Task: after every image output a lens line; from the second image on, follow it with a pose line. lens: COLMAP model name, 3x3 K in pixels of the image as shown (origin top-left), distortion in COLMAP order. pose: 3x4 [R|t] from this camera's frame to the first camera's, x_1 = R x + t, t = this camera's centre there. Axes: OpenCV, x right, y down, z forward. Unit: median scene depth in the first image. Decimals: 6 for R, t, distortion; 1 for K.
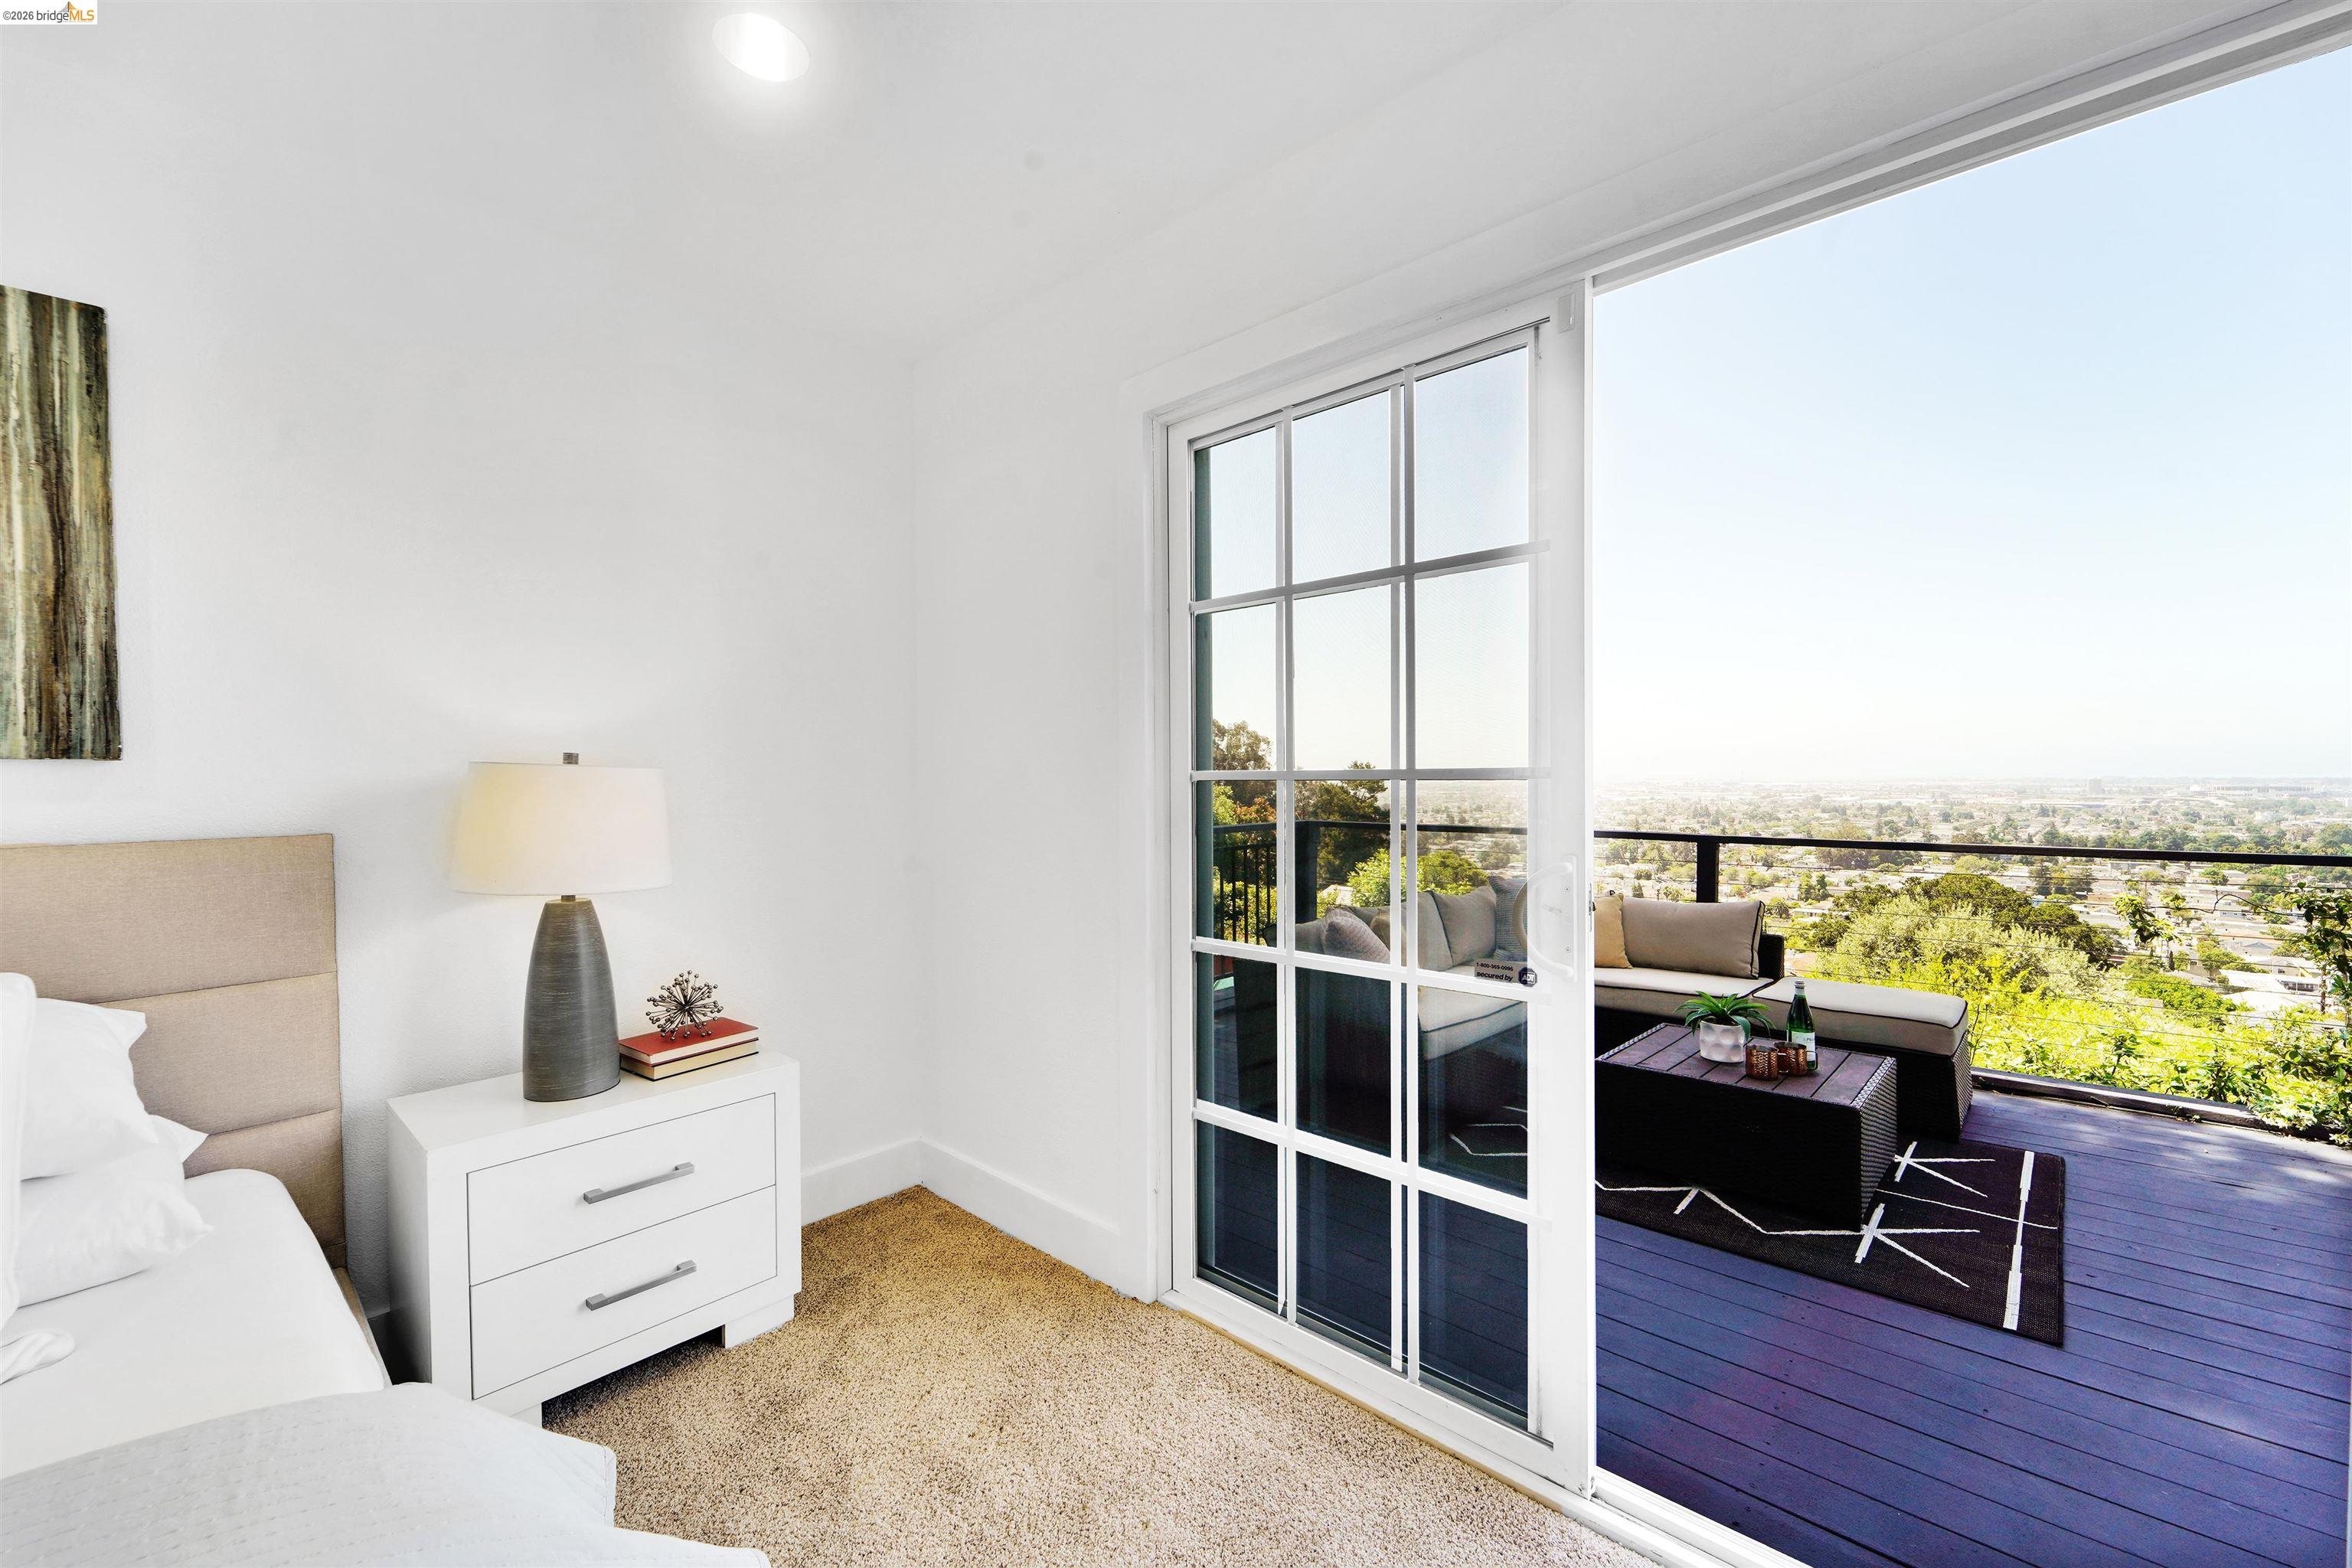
lens RADIAL K [[963.5, 0, 1173.8], [0, 963.5, 777.3], [0, 0, 1]] dist [-0.004395, -0.000416]
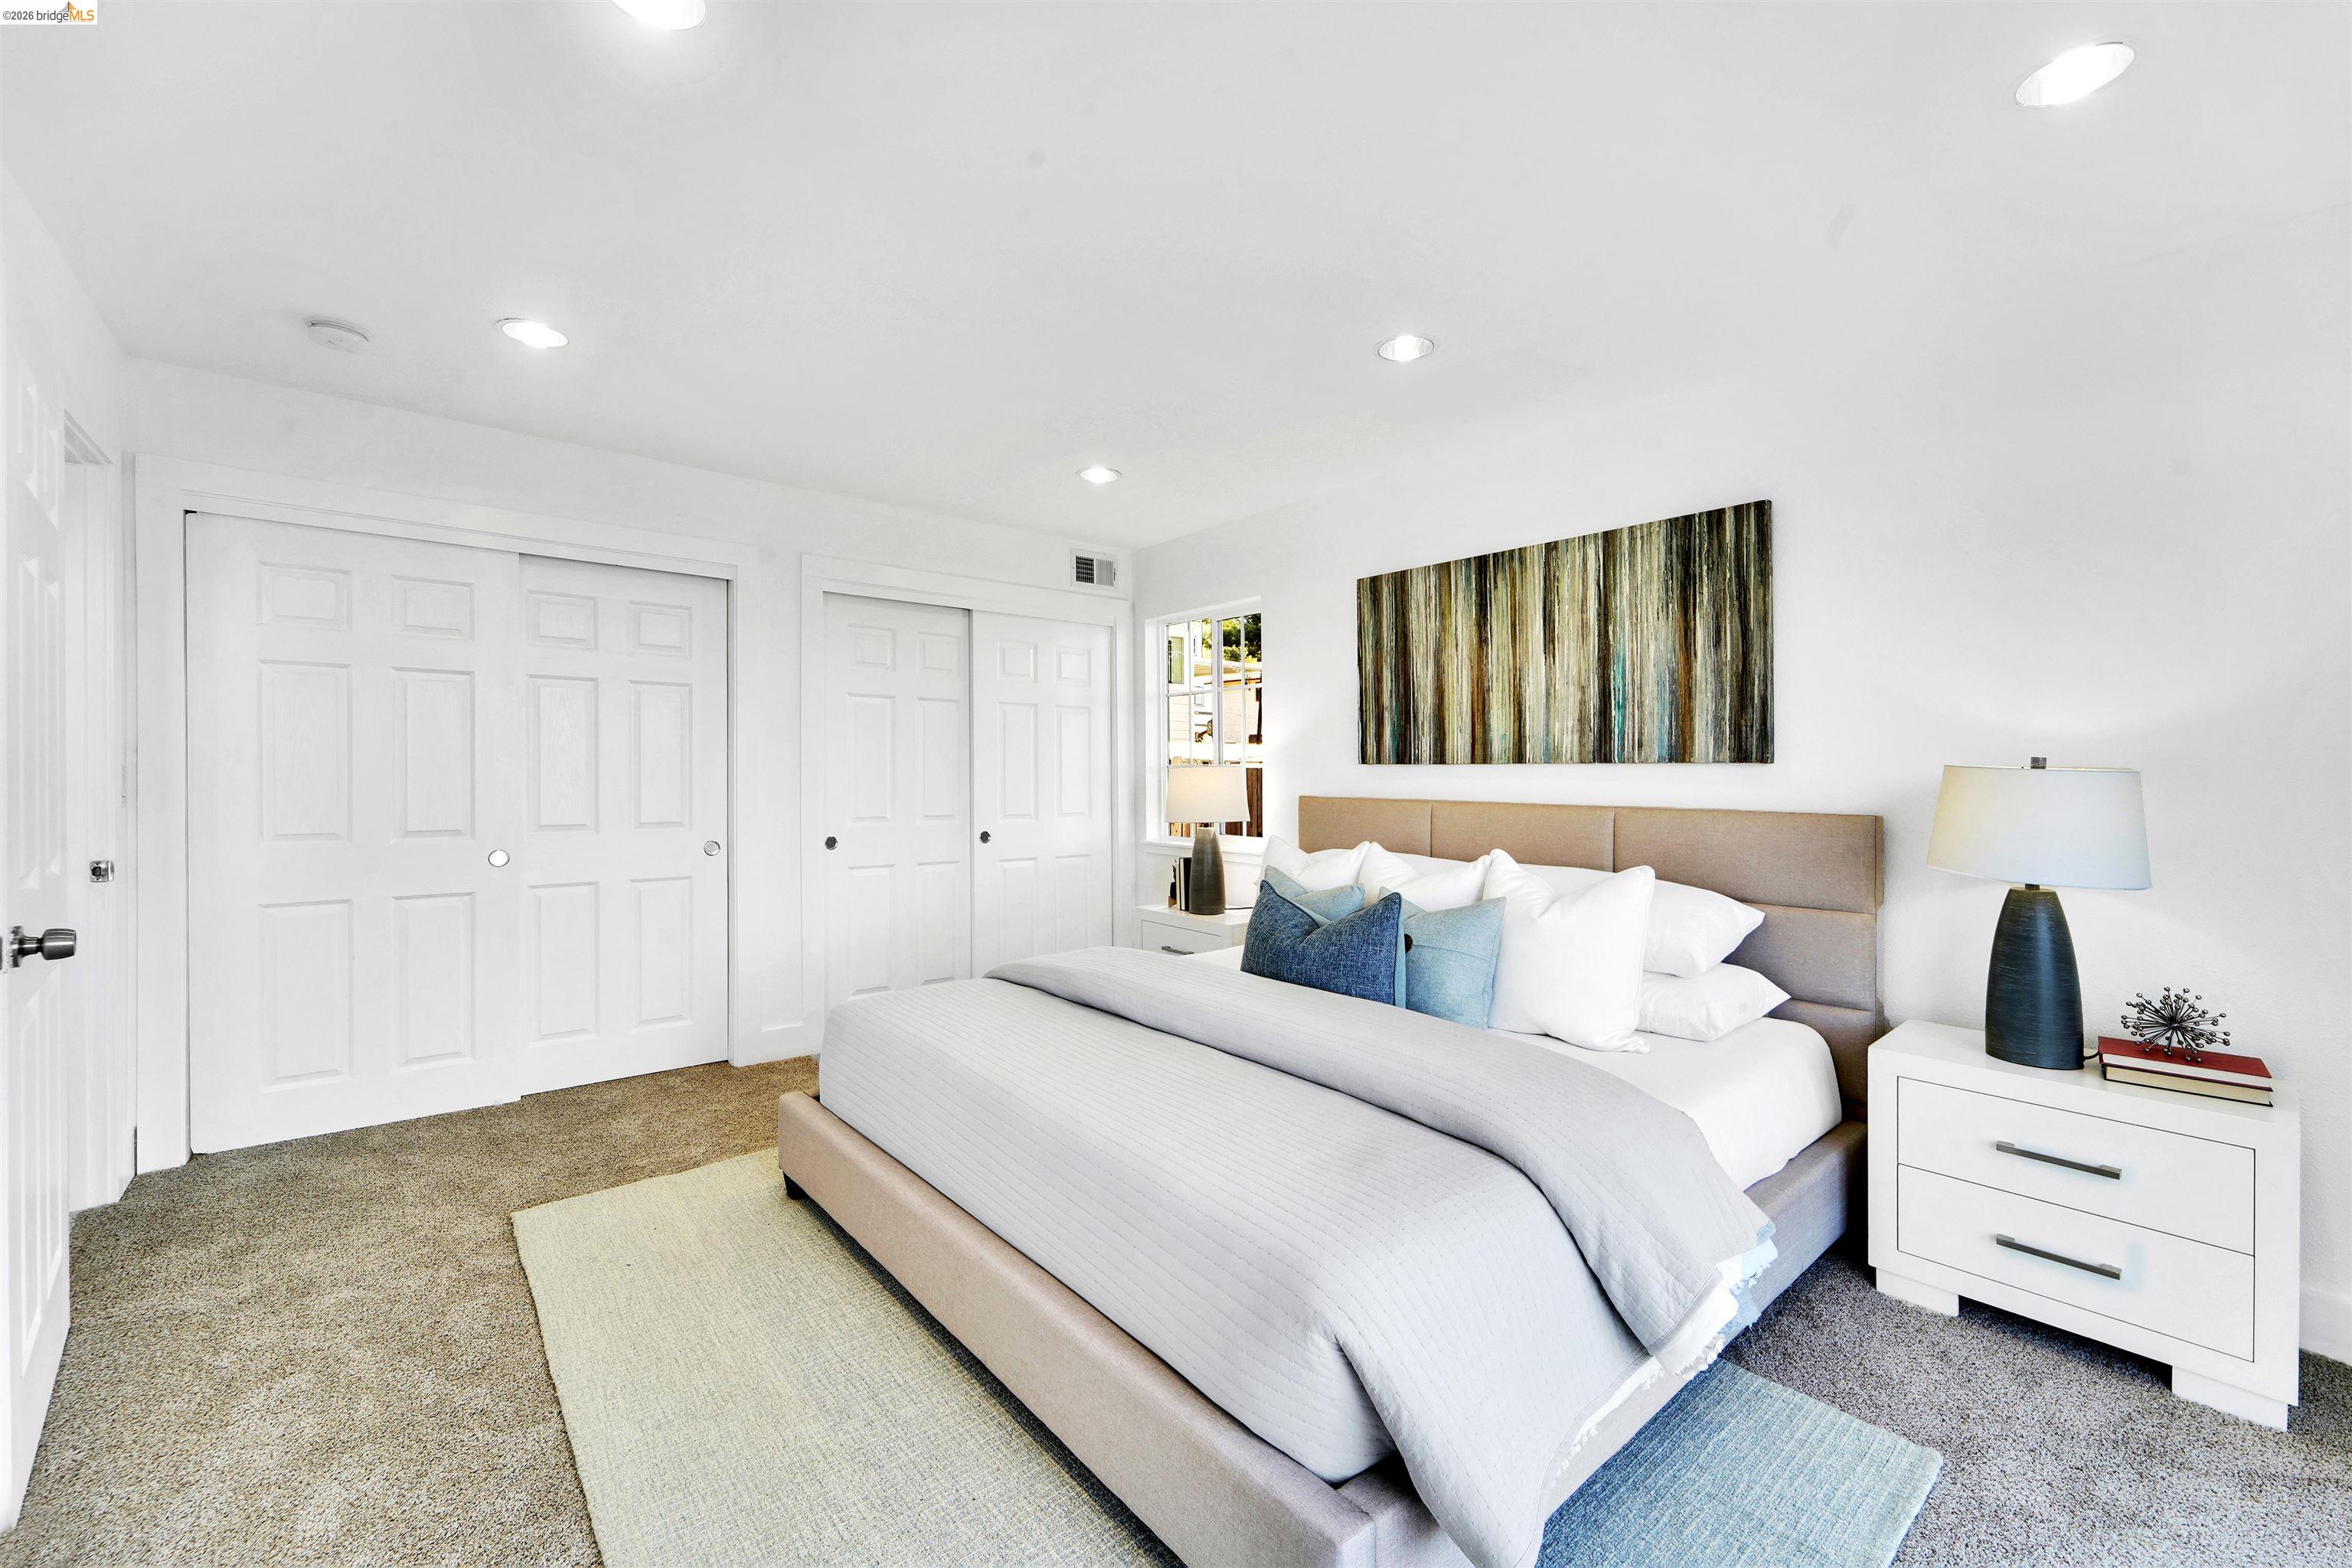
lens RADIAL K [[963.5, 0, 1182.5], [0, 963.5, 769.1], [0, 0, 1]] dist [-0.004395, -0.000416]
pose [[-0.120546, 0.005114, -0.992695, 0.639927], [-0.020519, 0.999760, 0.007642, 0.000108], [0.992496, 0.021290, -0.120412, 0.159728]]
